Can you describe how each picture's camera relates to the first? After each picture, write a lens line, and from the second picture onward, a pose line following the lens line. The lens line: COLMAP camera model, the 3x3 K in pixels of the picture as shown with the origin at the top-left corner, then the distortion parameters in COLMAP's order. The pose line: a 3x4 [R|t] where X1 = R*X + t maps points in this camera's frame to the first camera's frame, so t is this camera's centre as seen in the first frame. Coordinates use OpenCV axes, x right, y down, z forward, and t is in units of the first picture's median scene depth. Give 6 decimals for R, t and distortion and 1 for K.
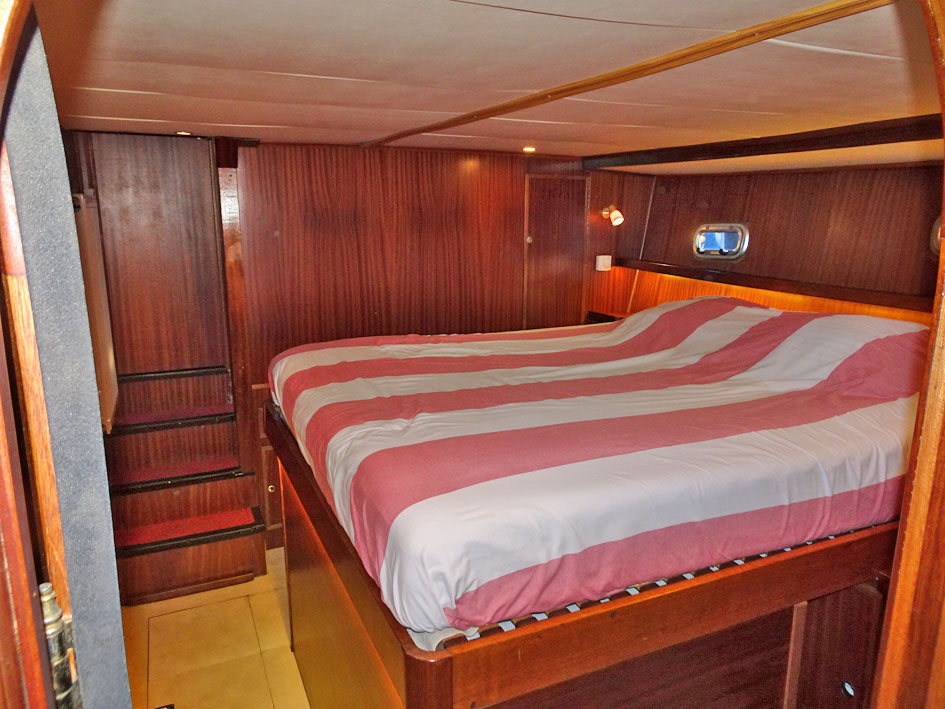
lens RADIAL K [[667.5, 0, 473.0], [0, 667.5, 356.3], [0, 0, 1]] dist [-0.000119, 0.003748]
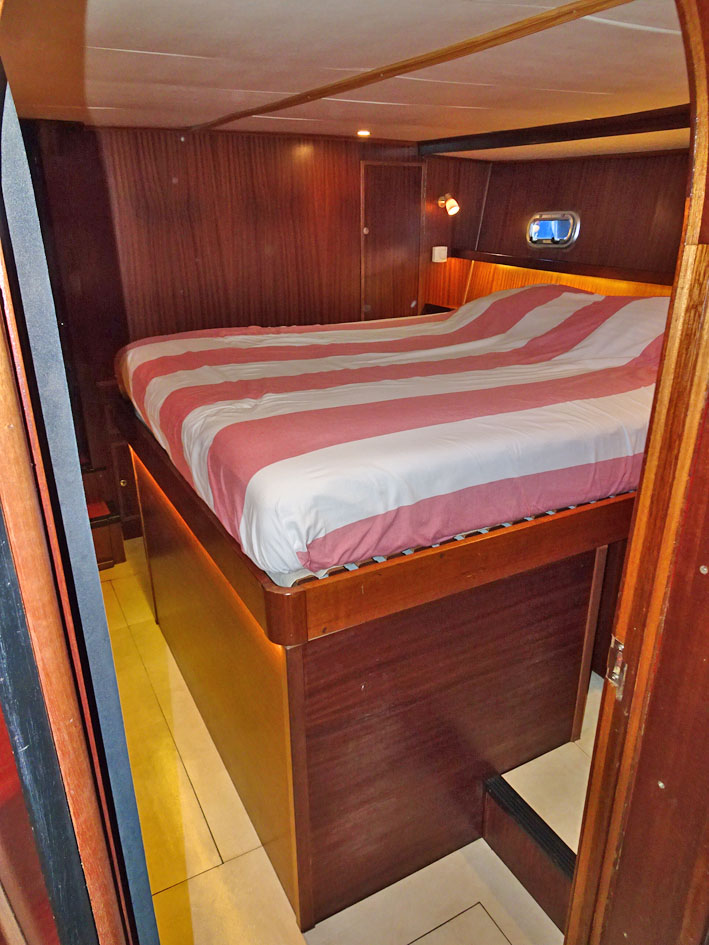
lens RADIAL K [[667.5, 0, 354.5], [0, 667.5, 472.5], [0, 0, 1]] dist [-0.000119, 0.003748]
pose [[0.997796, -0.032529, 0.057839, -0.004498], [0.022526, 0.985890, 0.165870, 0.036113], [-0.062418, -0.164202, 0.984450, -0.093455]]
